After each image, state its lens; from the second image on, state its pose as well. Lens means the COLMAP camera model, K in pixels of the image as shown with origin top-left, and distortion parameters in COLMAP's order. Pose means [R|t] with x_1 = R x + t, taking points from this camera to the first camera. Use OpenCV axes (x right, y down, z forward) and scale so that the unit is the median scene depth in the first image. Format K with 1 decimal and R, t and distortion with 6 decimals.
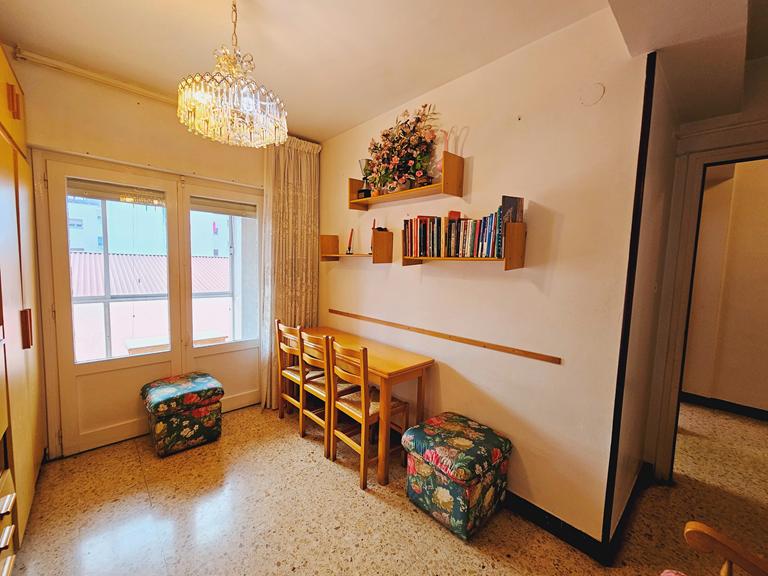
lens RADIAL K [[315.9, 0, 376.6], [0, 315.9, 289.9], [0, 0, 1]] dist [0.003304, 0.000133]
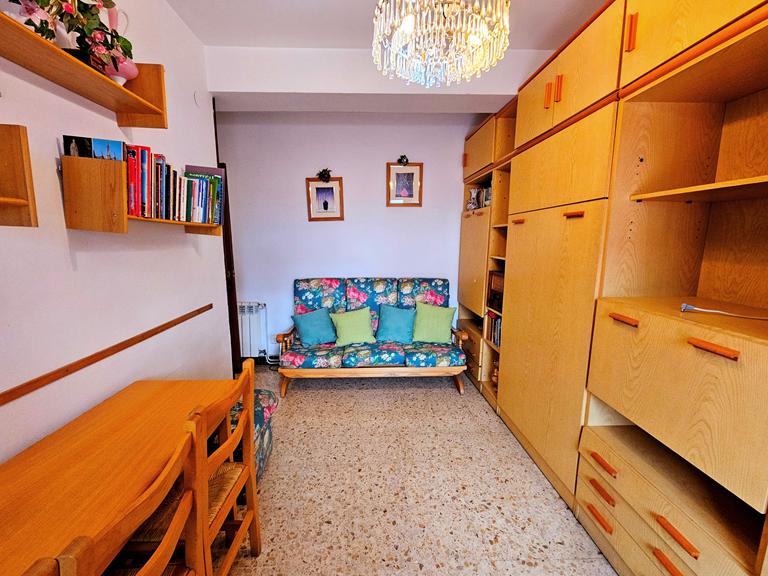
lens RADIAL K [[315.9, 0, 376.6], [0, 315.9, 289.9], [0, 0, 1]] dist [0.003304, 0.000133]
pose [[-0.758070, -0.134234, 0.638210, -0.536563], [0.031109, 0.970032, 0.240978, -0.090807], [-0.651431, 0.202532, -0.731176, 1.064033]]
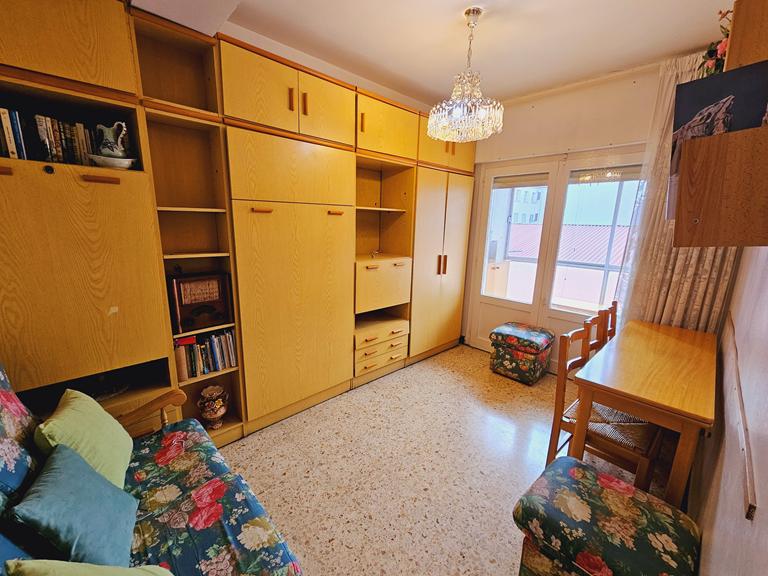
lens RADIAL K [[315.9, 0, 376.6], [0, 315.9, 289.9], [0, 0, 1]] dist [0.003304, 0.000133]
pose [[0.013161, 0.178371, -0.983875, 0.622007], [-0.103207, 0.978947, 0.176097, -0.022528], [0.994573, 0.099225, 0.031293, 0.393953]]
